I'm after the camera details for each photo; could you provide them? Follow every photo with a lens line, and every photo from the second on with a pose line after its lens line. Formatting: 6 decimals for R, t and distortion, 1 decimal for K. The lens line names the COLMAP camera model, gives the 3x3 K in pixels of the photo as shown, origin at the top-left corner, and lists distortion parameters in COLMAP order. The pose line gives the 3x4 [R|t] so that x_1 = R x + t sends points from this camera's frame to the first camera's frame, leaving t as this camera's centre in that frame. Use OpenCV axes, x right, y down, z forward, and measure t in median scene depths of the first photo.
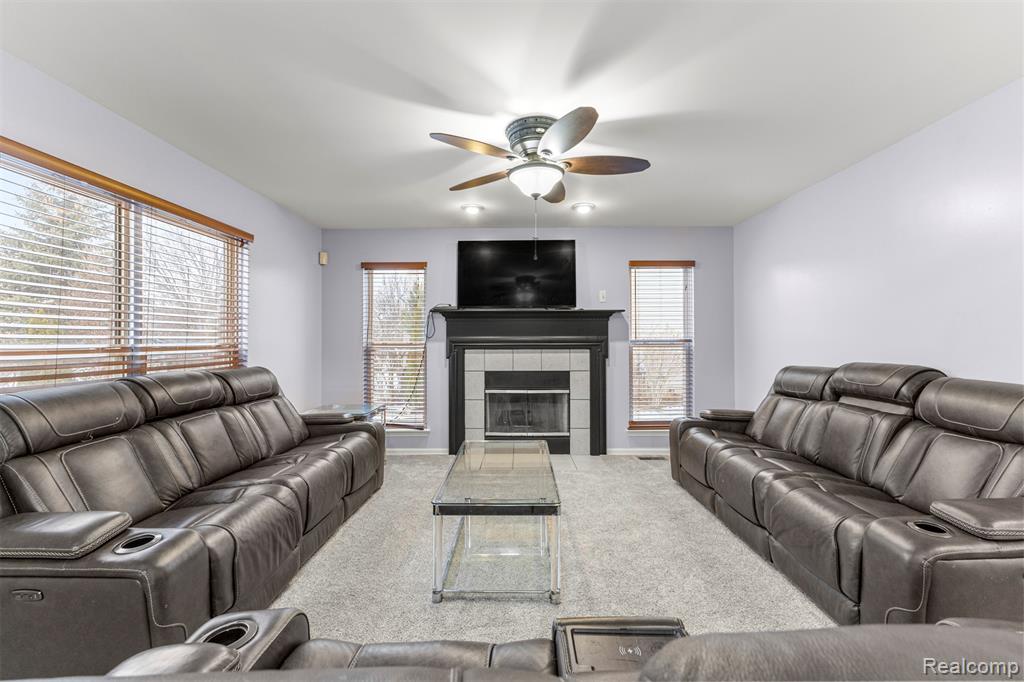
lens RADIAL K [[440.0, 0, 513.3], [0, 440.0, 337.9], [0, 0, 1]] dist [0.007391, 0.000426]
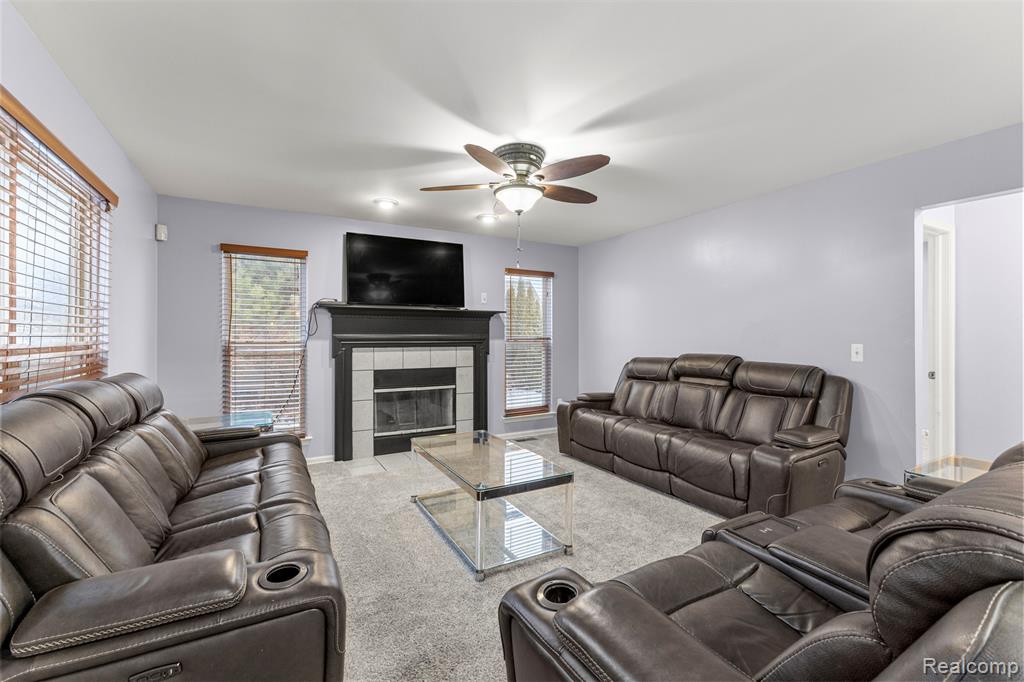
lens RADIAL K [[440.0, 0, 513.0], [0, 440.0, 339.2], [0, 0, 1]] dist [0.007391, 0.000426]
pose [[0.865422, 0.000257, 0.501043, -0.292196], [-0.004755, 0.999959, 0.007700, -0.001433], [-0.501021, -0.009047, 0.865388, 0.012232]]
